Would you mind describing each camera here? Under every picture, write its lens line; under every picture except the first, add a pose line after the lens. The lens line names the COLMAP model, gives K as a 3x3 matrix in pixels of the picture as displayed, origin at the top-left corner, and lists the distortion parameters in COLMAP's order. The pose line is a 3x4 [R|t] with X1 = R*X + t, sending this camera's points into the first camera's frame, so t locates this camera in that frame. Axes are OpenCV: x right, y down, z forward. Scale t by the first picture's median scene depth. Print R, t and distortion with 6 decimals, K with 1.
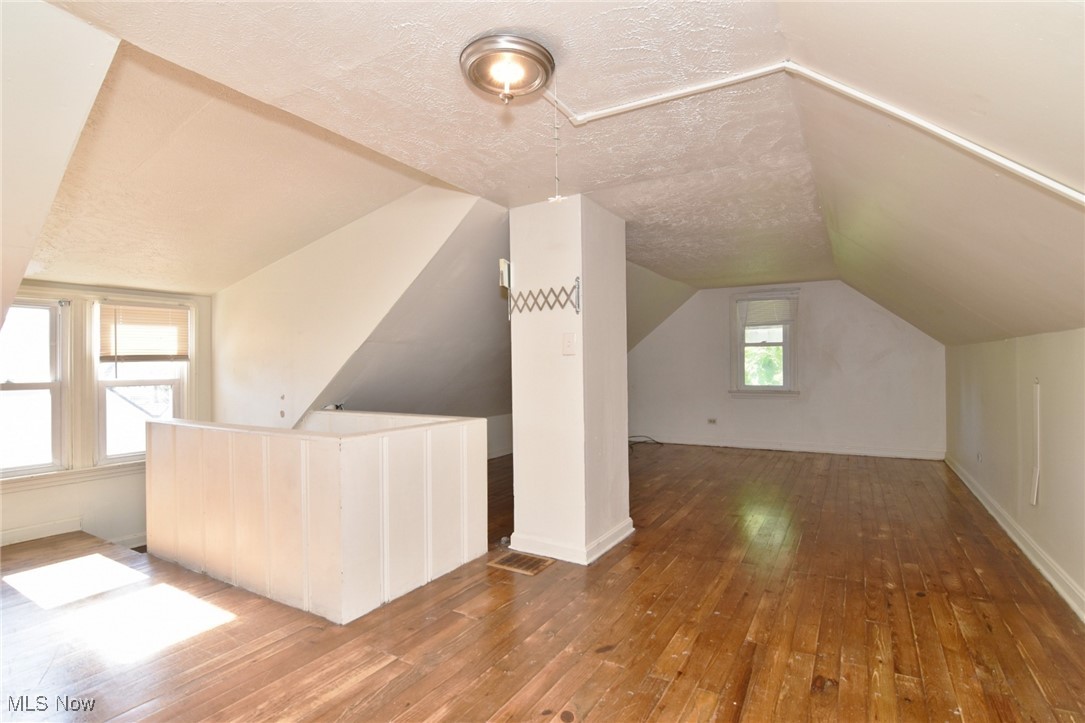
lens RADIAL K [[531.3, 0, 539.1], [0, 531.3, 365.0], [0, 0, 1]] dist [-0.017716, -0.001298]
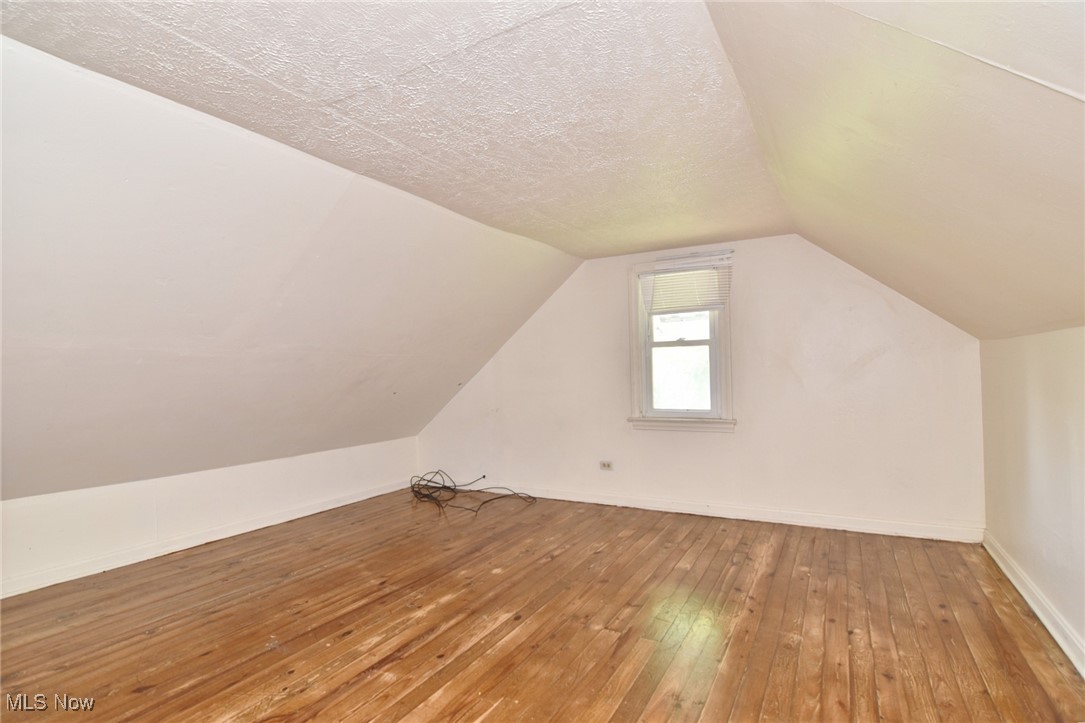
lens RADIAL K [[531.3, 0, 545.5], [0, 531.3, 360.4], [0, 0, 1]] dist [-0.017716, -0.001298]
pose [[0.998739, 0.007193, 0.049687, 0.236094], [-0.005016, 0.999028, -0.043787, 0.009237], [-0.049953, 0.043482, 0.997805, 0.387905]]
